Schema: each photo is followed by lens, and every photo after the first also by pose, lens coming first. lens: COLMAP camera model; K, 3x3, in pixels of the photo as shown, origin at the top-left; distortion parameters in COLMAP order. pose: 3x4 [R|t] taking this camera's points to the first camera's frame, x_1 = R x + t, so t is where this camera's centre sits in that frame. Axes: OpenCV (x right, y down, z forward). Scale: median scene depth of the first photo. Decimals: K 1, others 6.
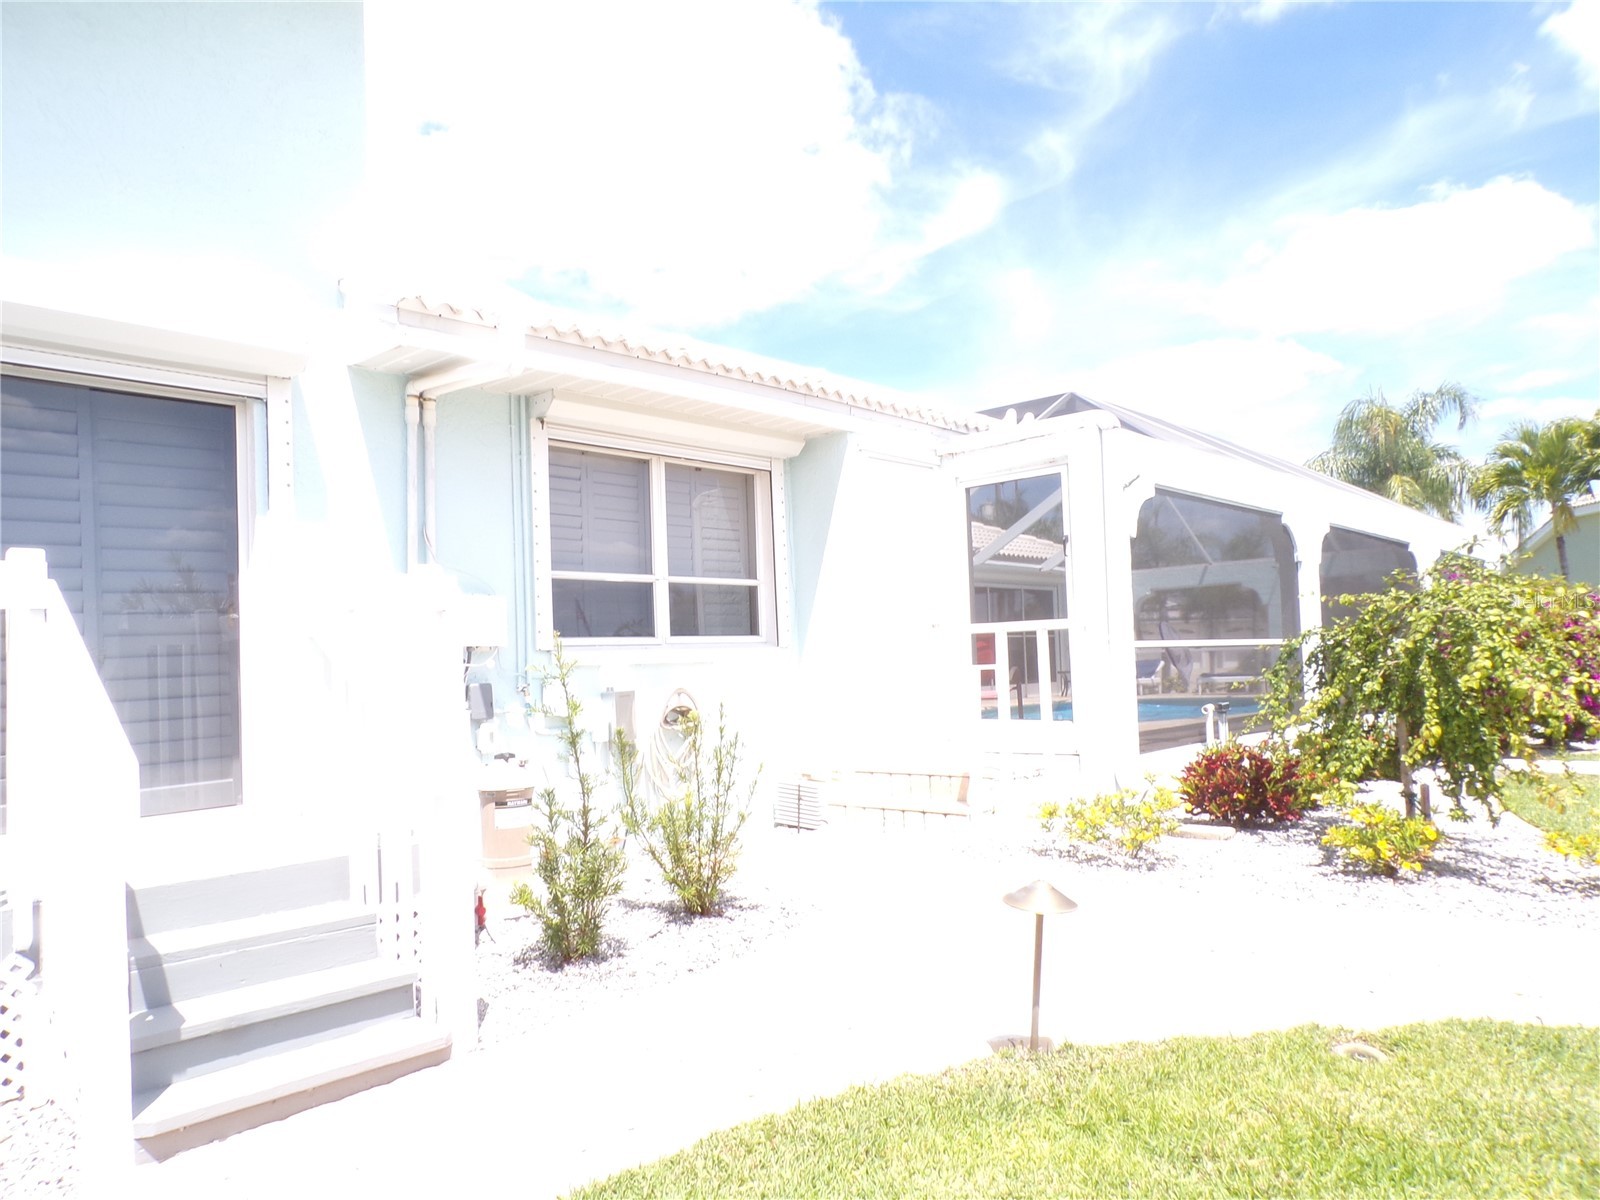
lens RADIAL K [[1099.1, 0, 807.4], [0, 1099.1, 613.0], [0, 0, 1]] dist [0.015891, 0.003782]
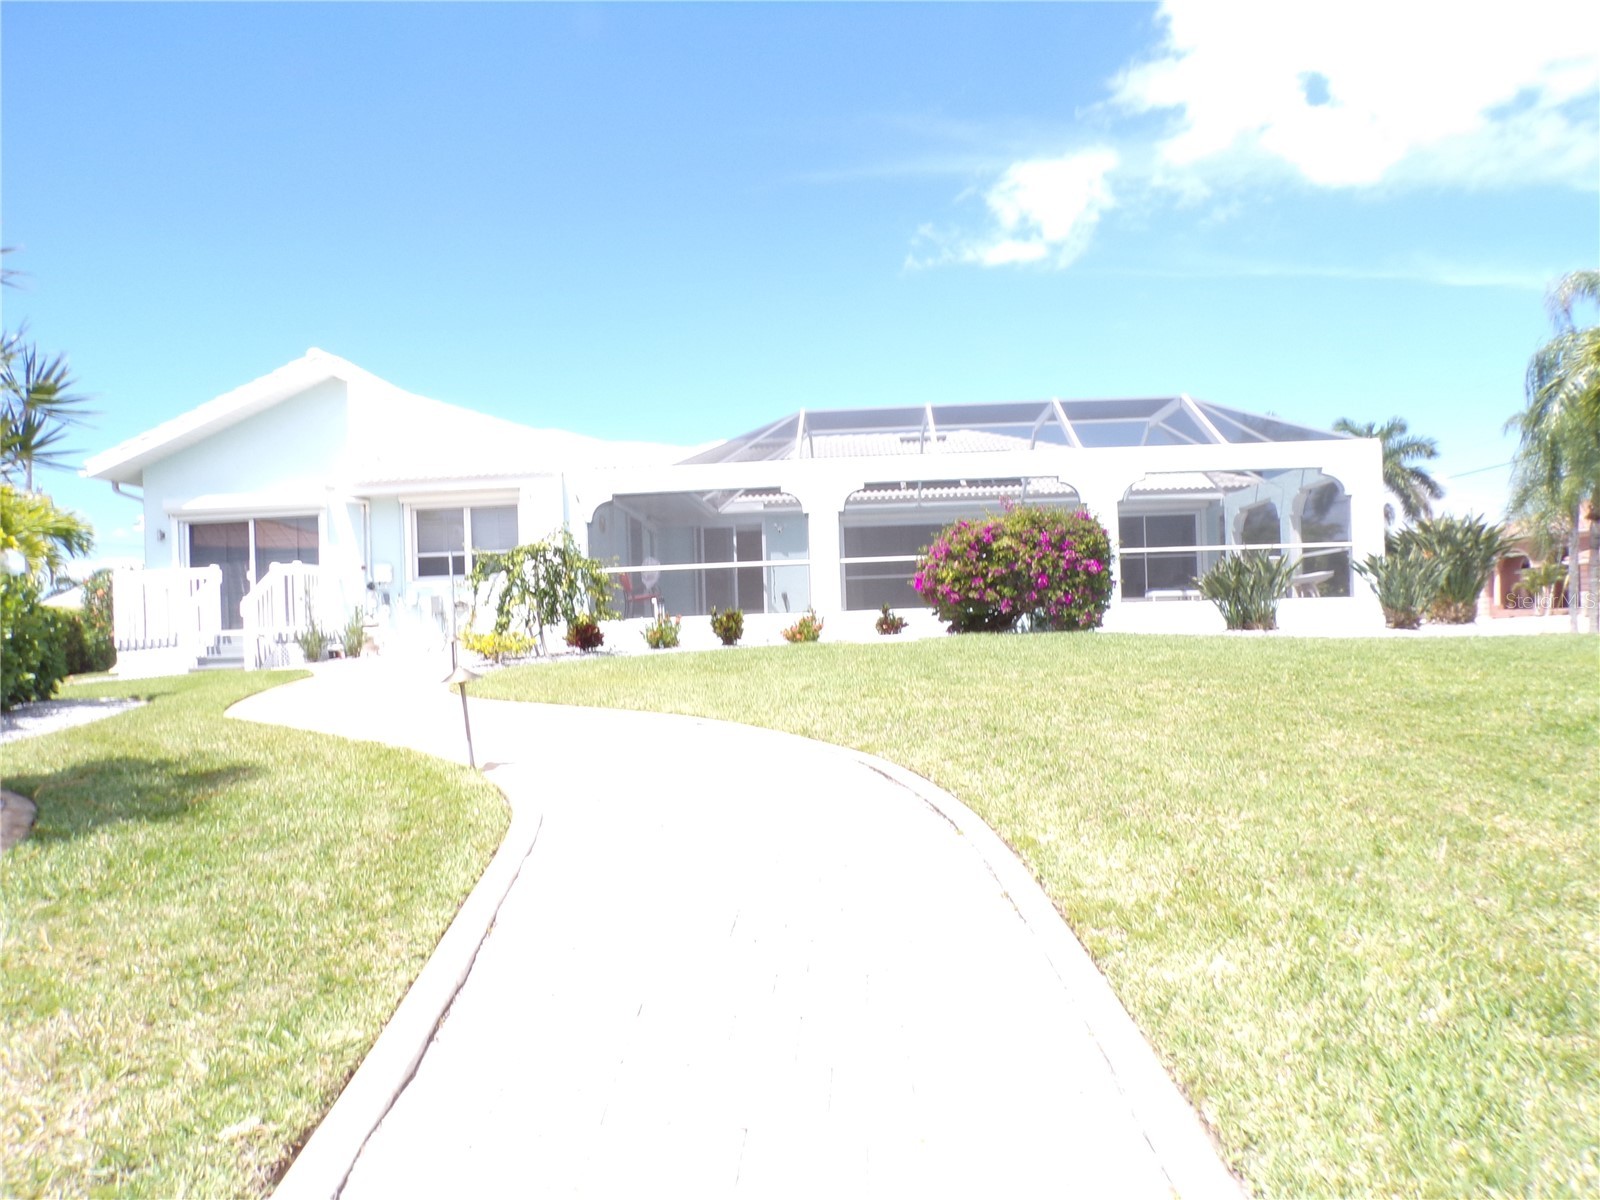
lens RADIAL K [[1099.1, 0, 797.5], [0, 1099.1, 602.0], [0, 0, 1]] dist [0.015891, 0.003782]
pose [[0.653342, 0.005324, -0.757044, 2.482018], [0.043282, 0.998077, 0.044372, 0.001004], [0.755824, -0.061757, 0.651855, -0.142116]]
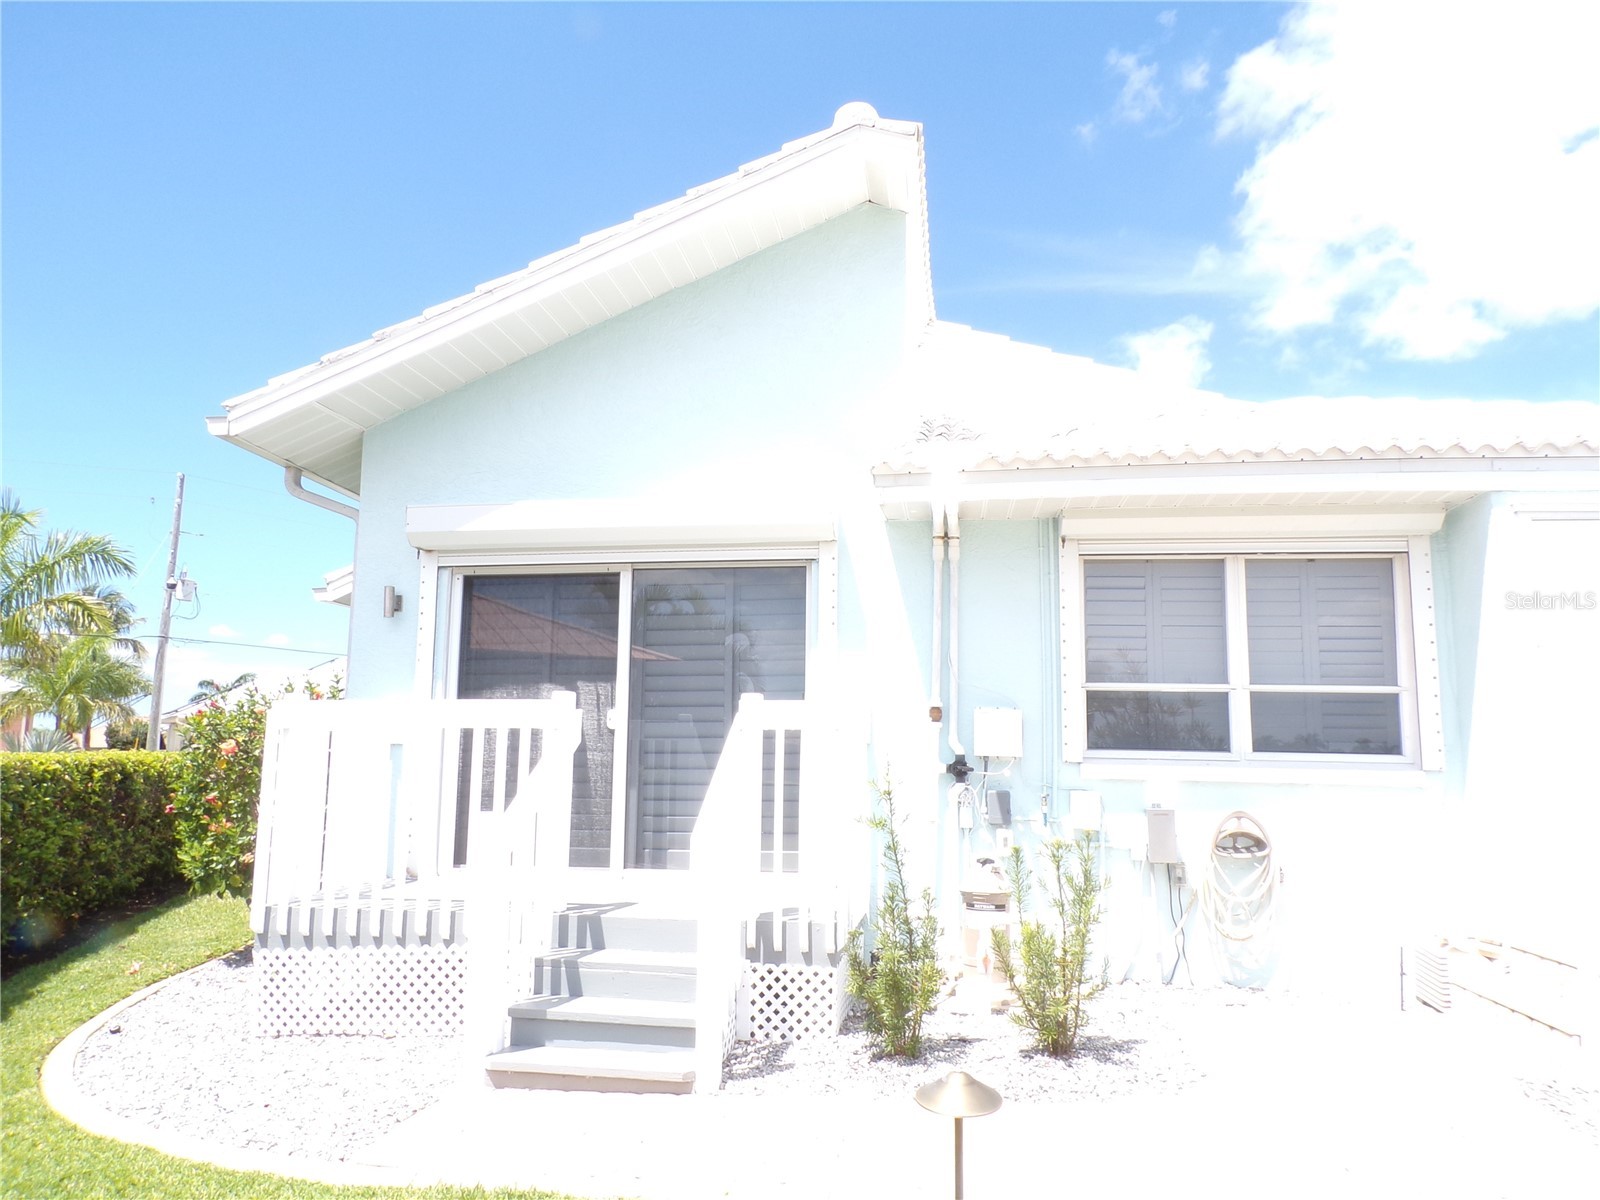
lens RADIAL K [[1099.1, 0, 787.5], [0, 1099.1, 610.0], [0, 0, 1]] dist [0.015891, 0.003782]
pose [[0.569875, -0.058757, -0.819628, 0.417660], [-0.001283, 0.997375, -0.072392, -0.029921], [0.821730, 0.042306, 0.568304, 0.180763]]
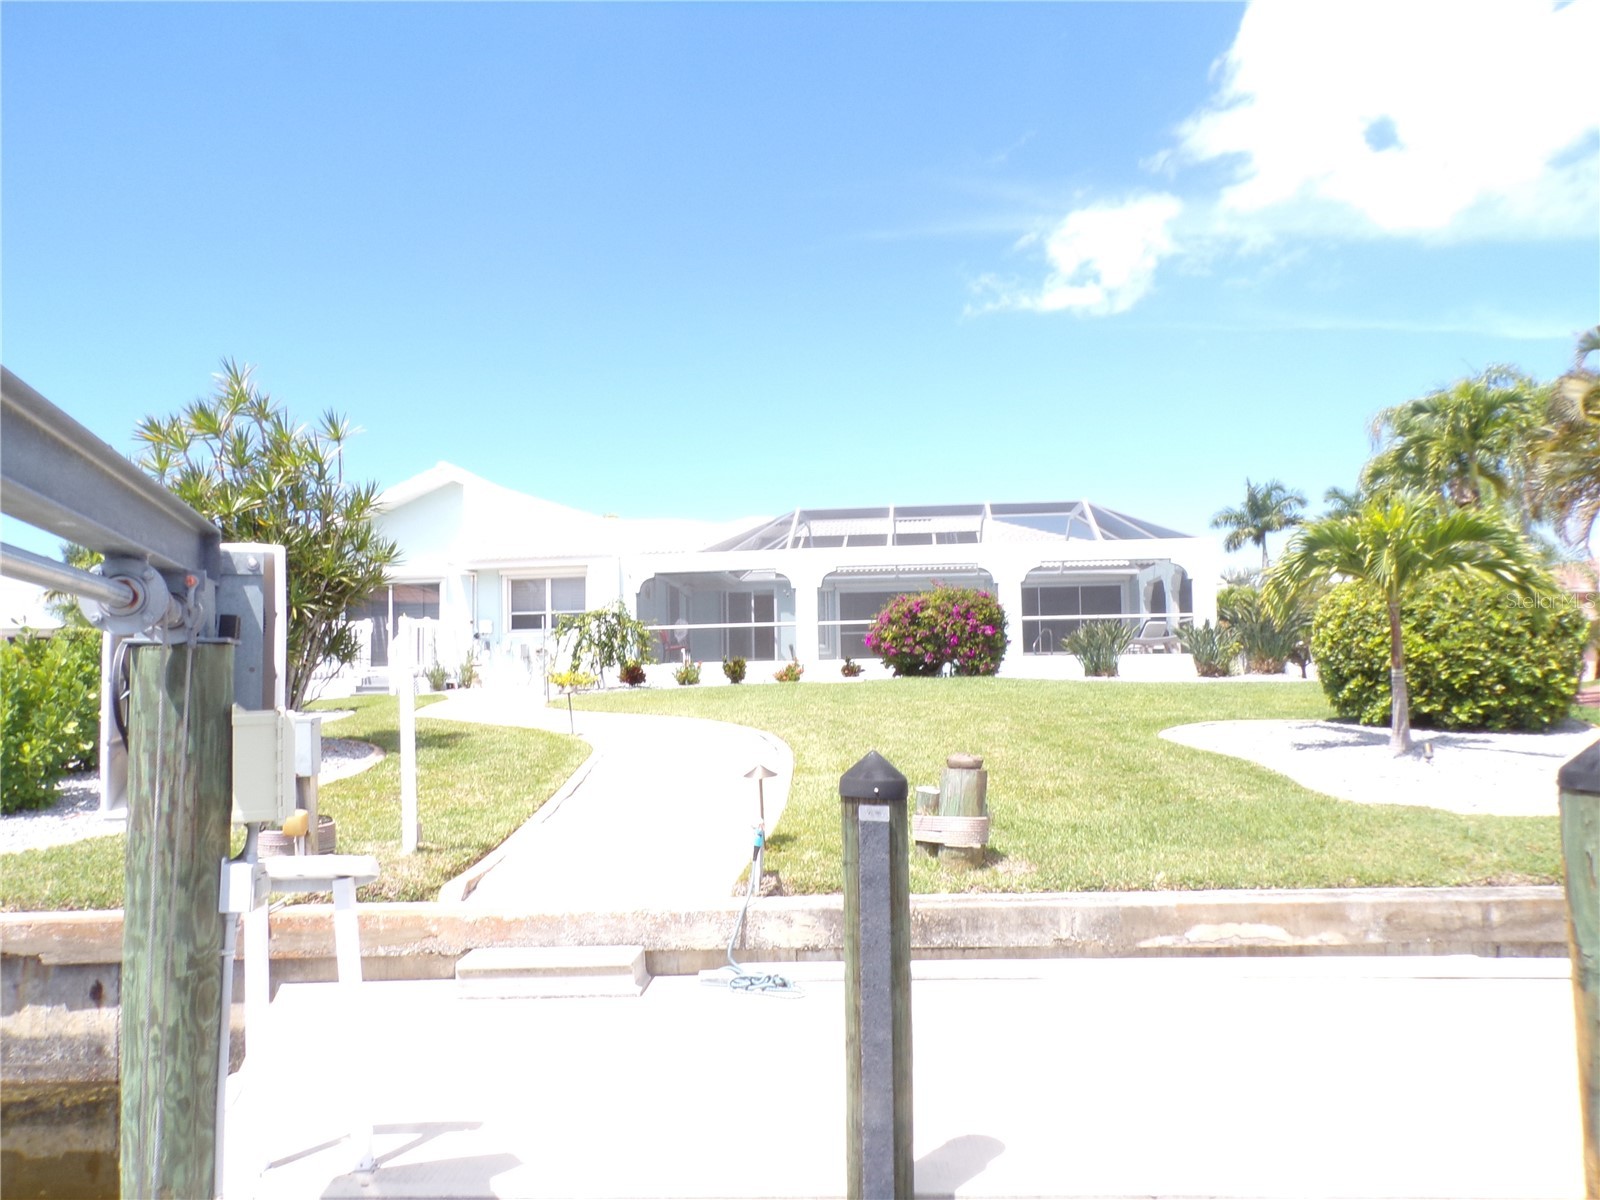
lens RADIAL K [[1099.1, 0, 803.8], [0, 1099.1, 595.6], [0, 0, 1]] dist [0.015891, 0.003782]
pose [[0.618648, -0.021658, -0.785370, 3.288707], [0.032575, 0.999467, -0.001903, -0.054671], [0.784993, -0.024407, 0.619024, -0.573813]]
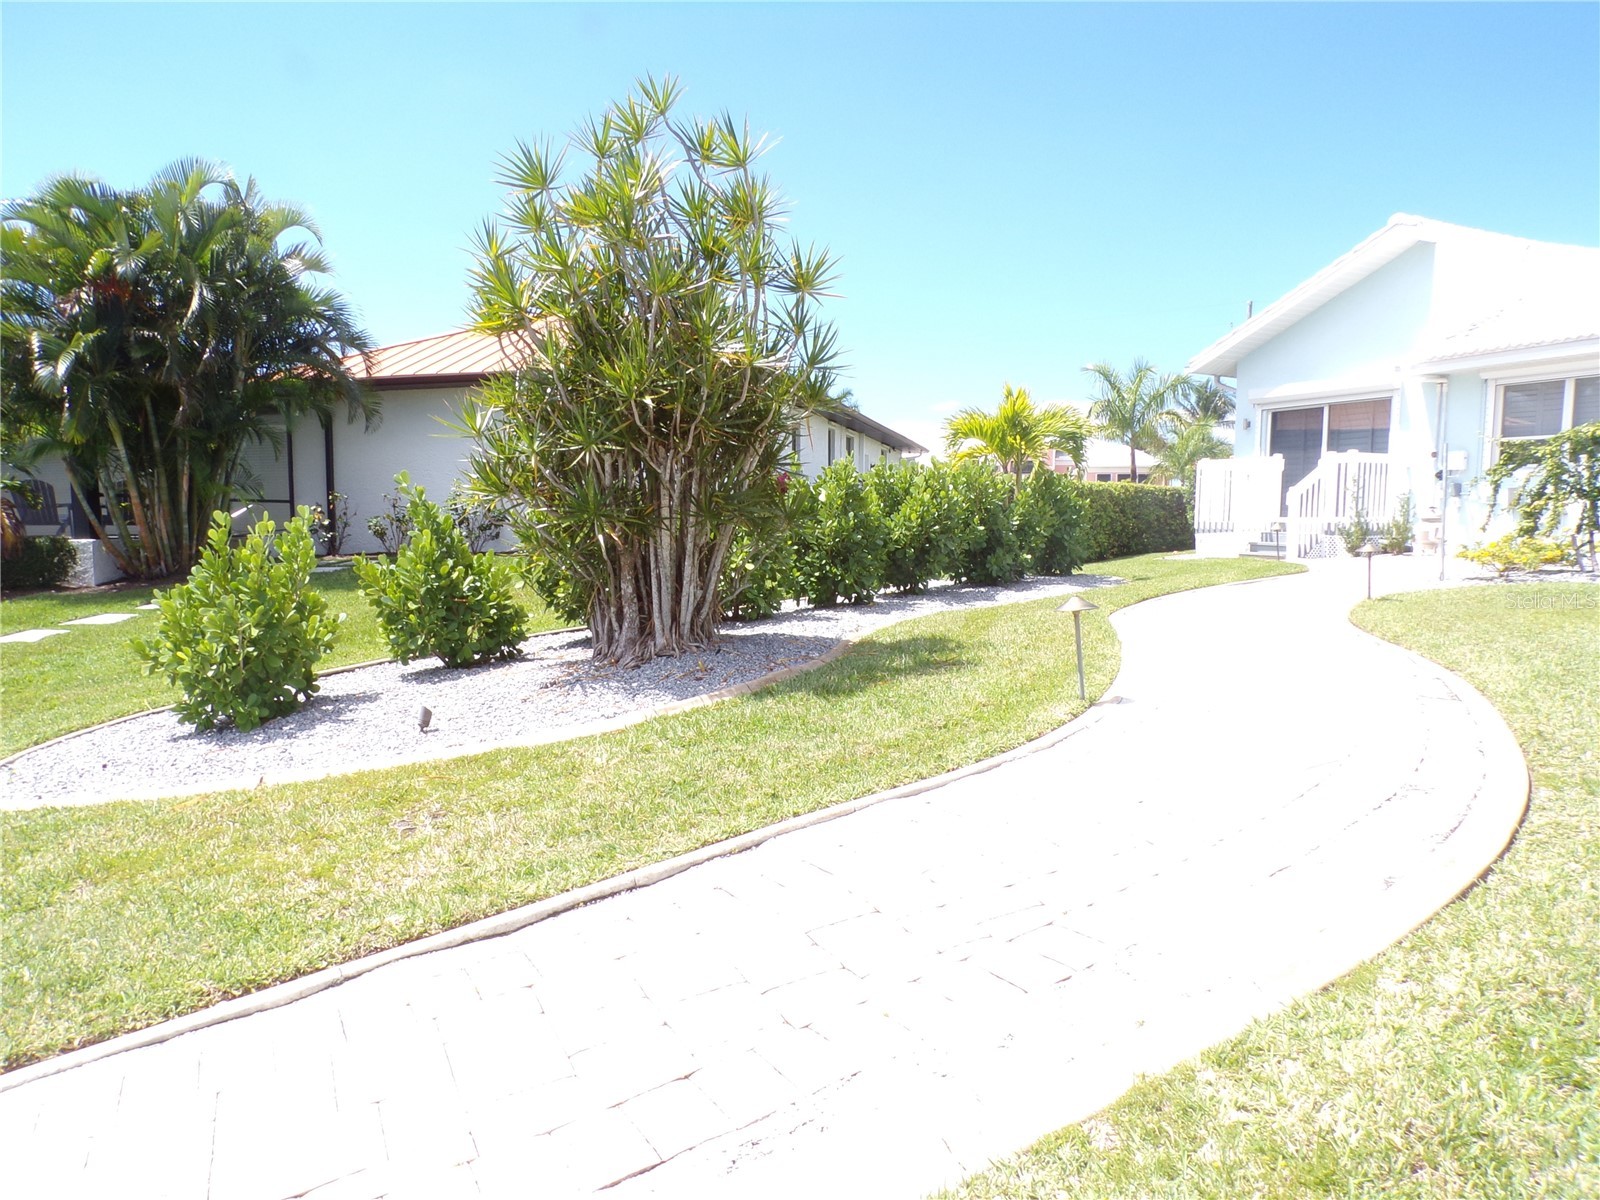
lens RADIAL K [[1099.1, 0, 809.6], [0, 1099.1, 596.3], [0, 0, 1]] dist [0.015891, 0.003782]
pose [[-0.310776, 0.112413, -0.943812, 2.505127], [0.048007, 0.993571, 0.102532, -0.015003], [0.949270, -0.013445, -0.314175, 0.279434]]
